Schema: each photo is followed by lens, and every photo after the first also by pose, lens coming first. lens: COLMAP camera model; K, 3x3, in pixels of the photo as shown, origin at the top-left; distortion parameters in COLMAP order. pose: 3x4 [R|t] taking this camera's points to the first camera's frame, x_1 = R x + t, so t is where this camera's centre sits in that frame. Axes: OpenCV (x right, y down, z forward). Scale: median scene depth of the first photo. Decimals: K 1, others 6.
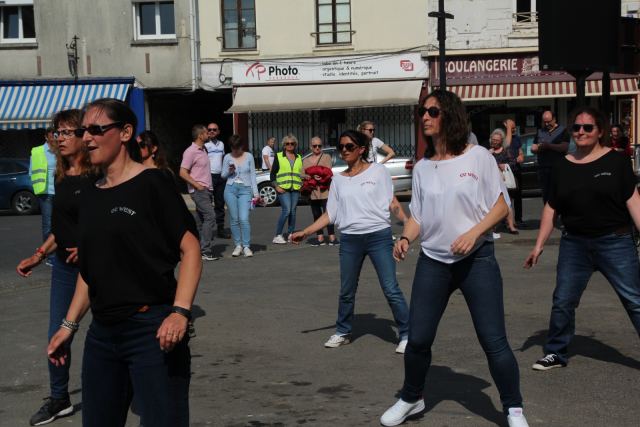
lens RADIAL K [[1151.0, 0, 323.0], [0, 1151.0, 221.6], [0, 0, 1]] dist [0.238961, 0.000000]
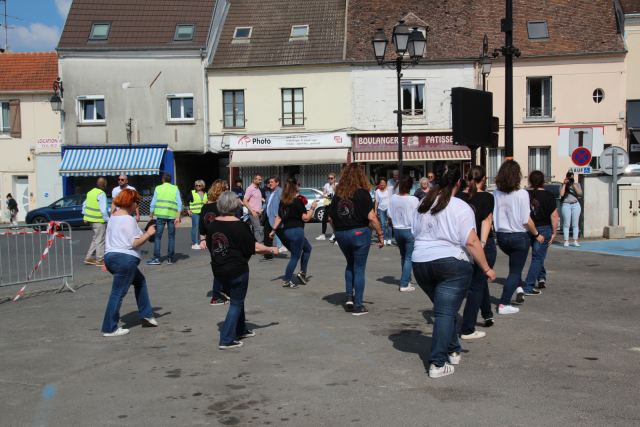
lens RADIAL K [[777.2, 0, 314.5], [0, 777.2, 226.0], [0, 0, 1]] dist [0.070930, 0.000000]
pose [[0.991997, 0.002015, 0.126247, -0.097369], [0.000684, 0.999772, -0.021333, 0.011779], [-0.126261, 0.021249, 0.991769, -0.089311]]
